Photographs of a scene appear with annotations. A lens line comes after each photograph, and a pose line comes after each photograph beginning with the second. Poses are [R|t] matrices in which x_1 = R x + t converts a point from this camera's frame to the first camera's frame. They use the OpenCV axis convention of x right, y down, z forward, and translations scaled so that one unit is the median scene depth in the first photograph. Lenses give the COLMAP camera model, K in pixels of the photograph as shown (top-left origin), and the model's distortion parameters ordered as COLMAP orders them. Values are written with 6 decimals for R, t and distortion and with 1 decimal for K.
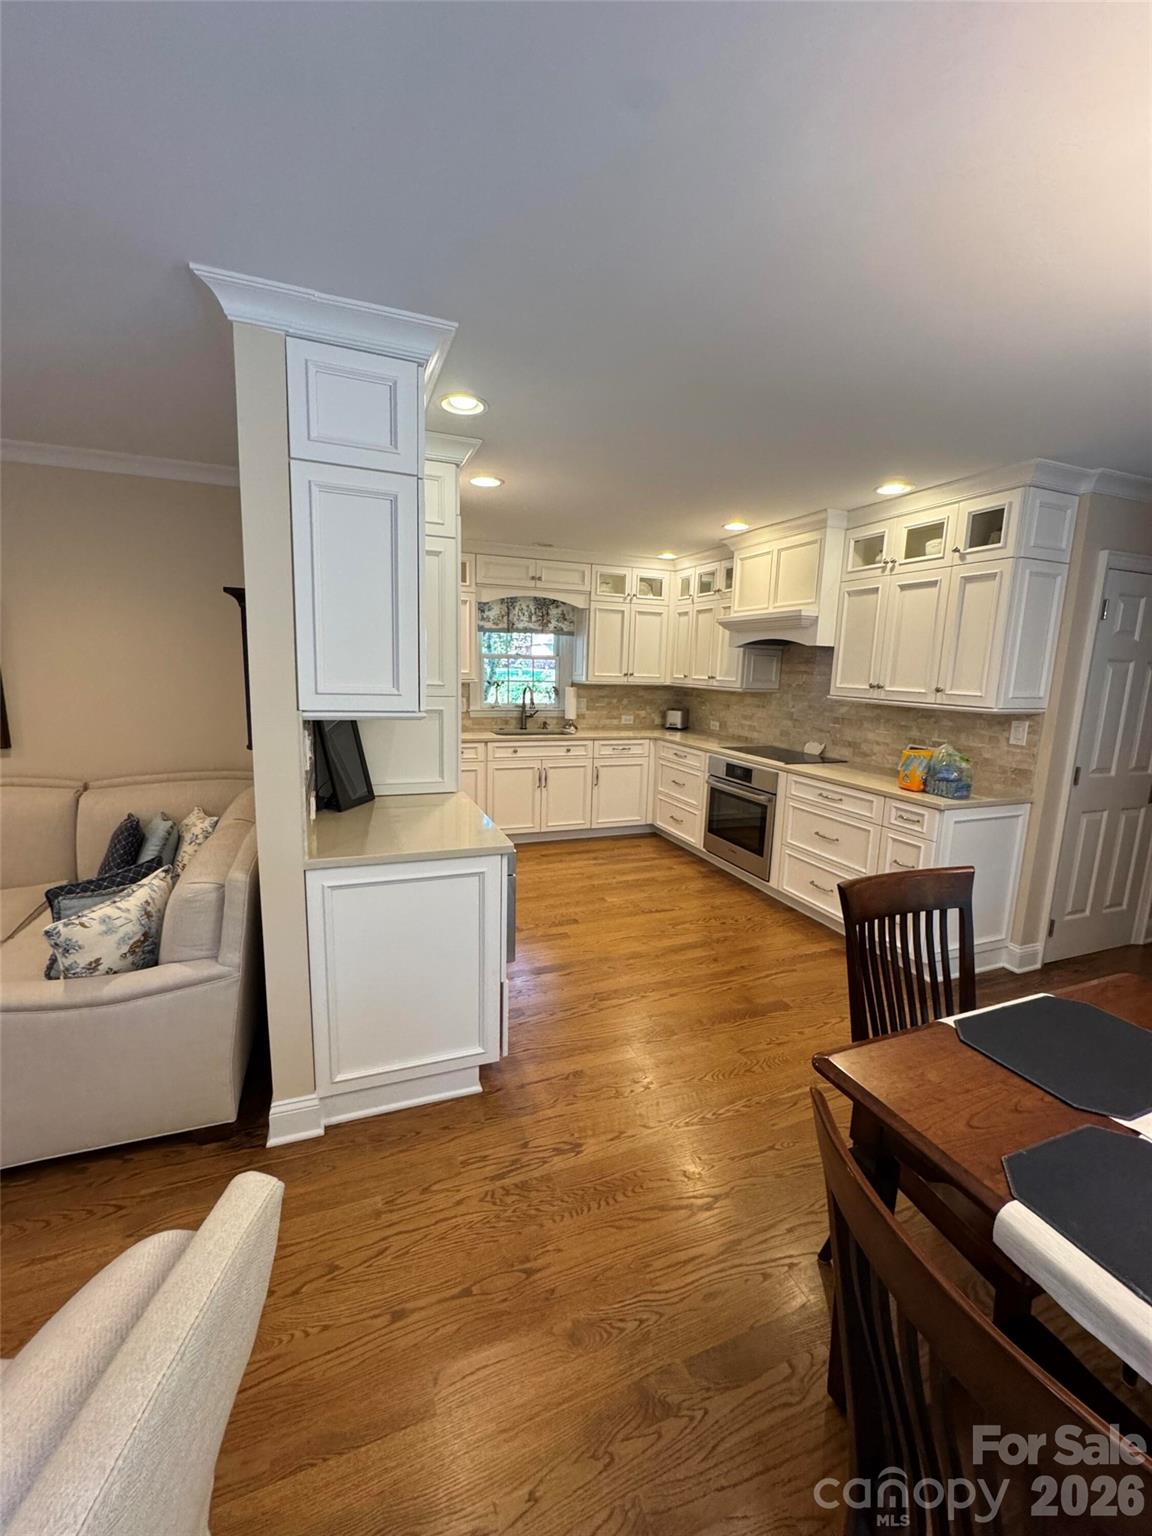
lens RADIAL K [[617.1, 0, 578.3], [0, 617.1, 769.6], [0, 0, 1]] dist [0.000464, 0.000033]
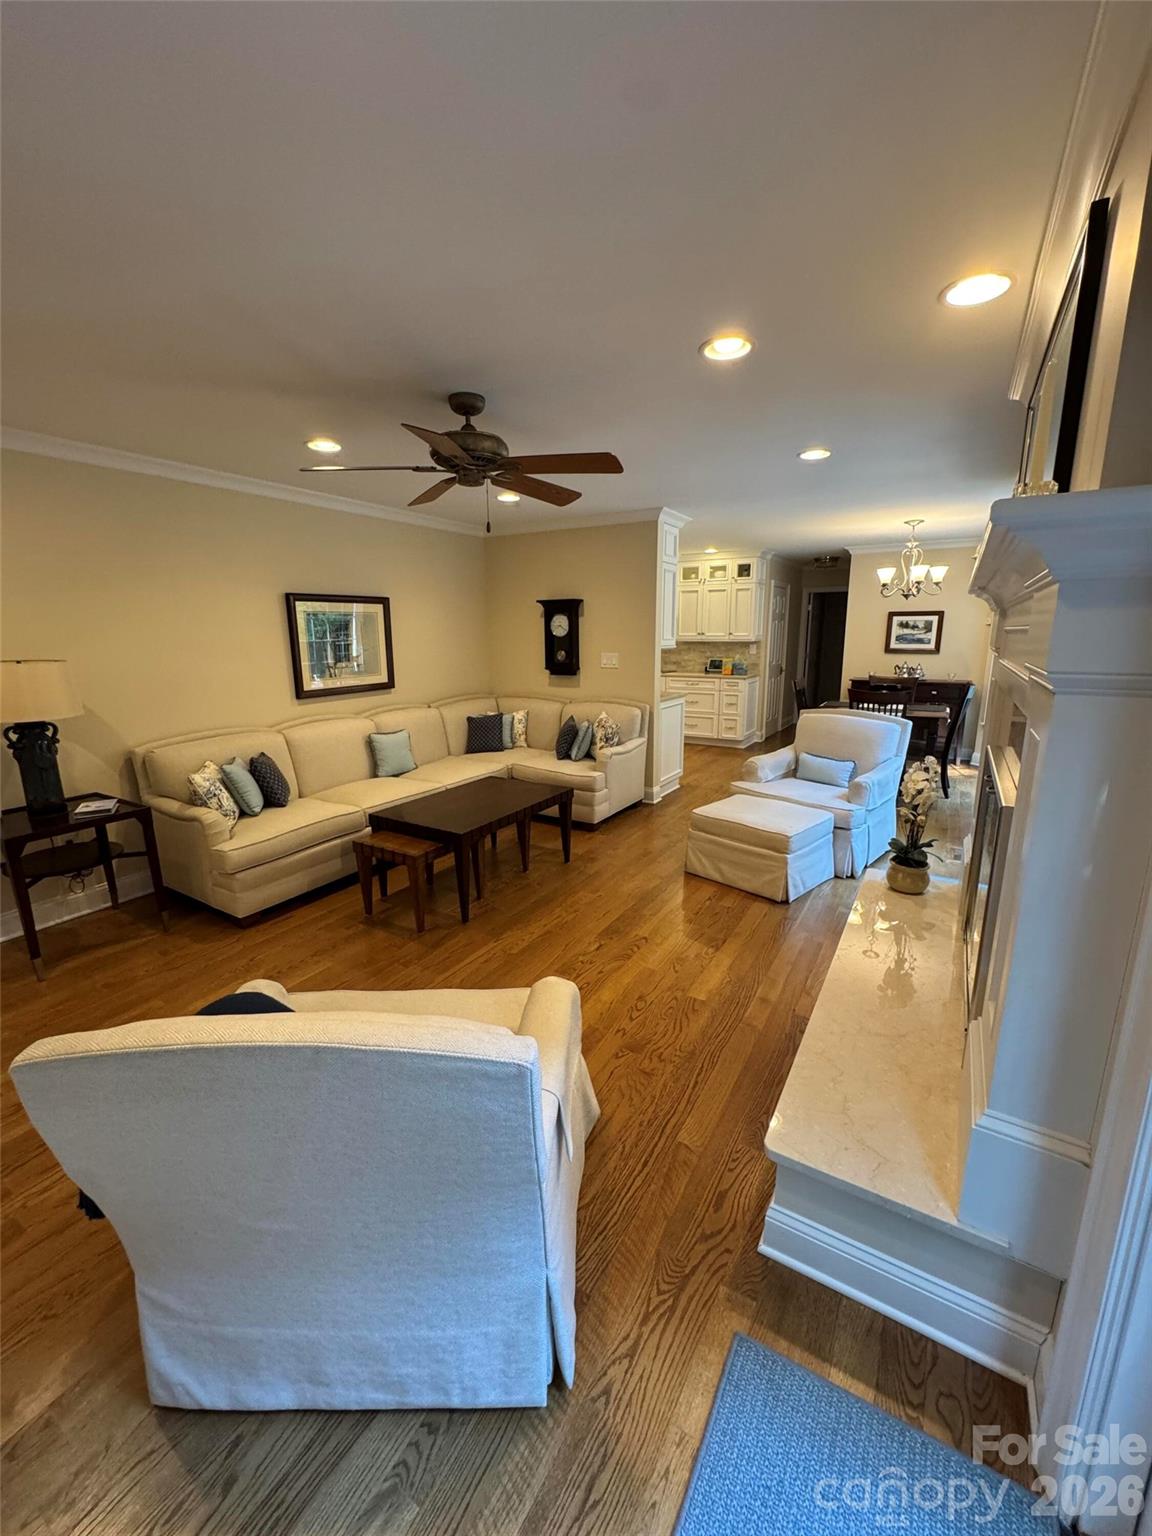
lens RADIAL K [[617.1, 0, 578.3], [0, 617.1, 769.6], [0, 0, 1]] dist [0.000464, 0.000033]
pose [[0.789283, -0.174038, 0.588850, -1.486237], [0.133462, 0.984689, 0.112140, 0.050228], [-0.599350, -0.009921, 0.800425, -0.641360]]
